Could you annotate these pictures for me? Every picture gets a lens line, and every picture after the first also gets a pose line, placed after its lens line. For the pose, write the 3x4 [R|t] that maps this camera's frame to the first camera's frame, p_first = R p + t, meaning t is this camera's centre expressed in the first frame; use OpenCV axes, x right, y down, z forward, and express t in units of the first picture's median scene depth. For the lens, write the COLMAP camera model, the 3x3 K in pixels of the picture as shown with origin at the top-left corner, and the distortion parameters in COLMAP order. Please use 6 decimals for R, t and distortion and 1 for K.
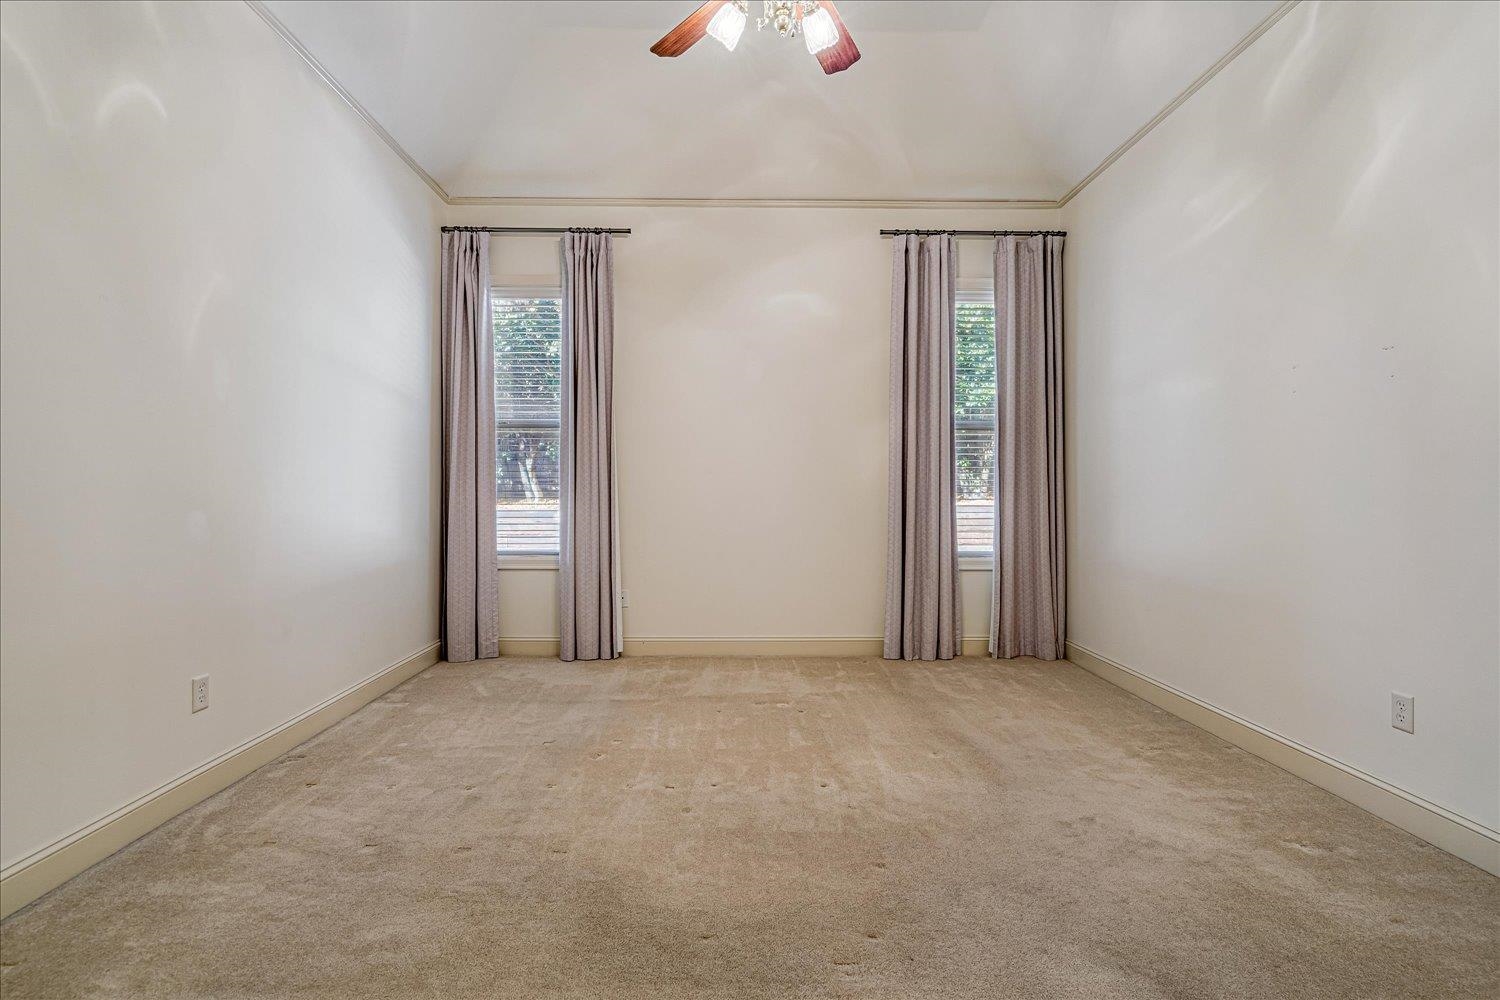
lens RADIAL K [[710.8, 0, 748.0], [0, 710.8, 491.6], [0, 0, 1]] dist [-0.003923, 0.000240]
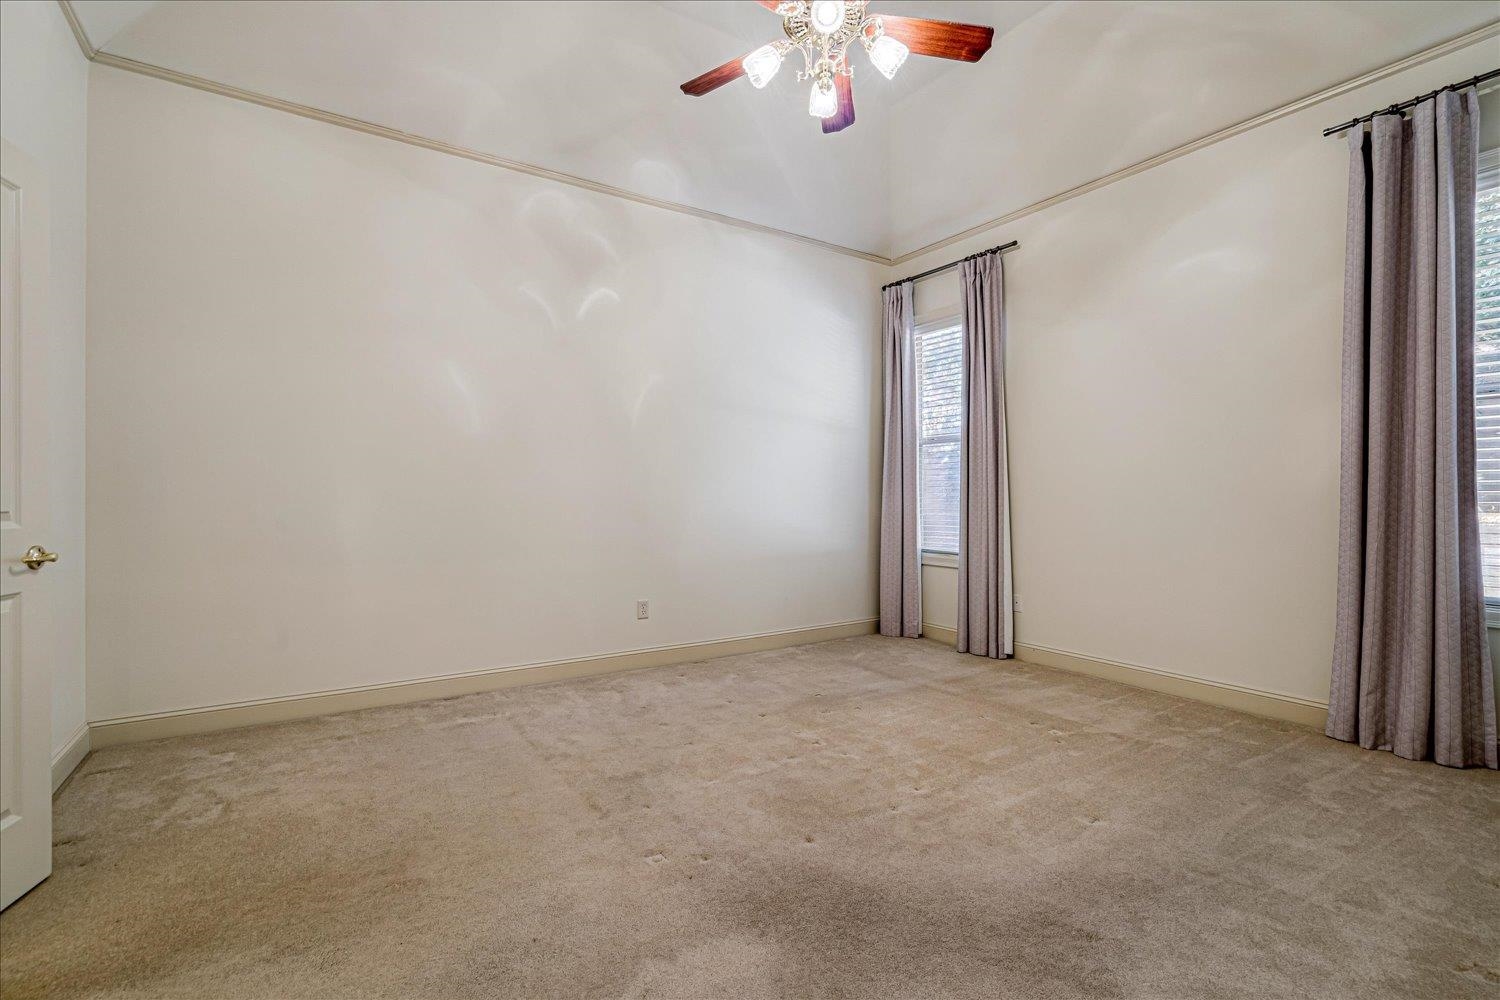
lens RADIAL K [[676.5, 0, 749.2], [0, 676.5, 494.8], [0, 0, 1]] dist [-0.004679, 0.001254]
pose [[0.543808, -0.002664, -0.839205, 0.449133], [-0.000855, 0.999993, -0.003728, -0.000881], [0.839209, 0.002744, 0.543802, 0.156252]]
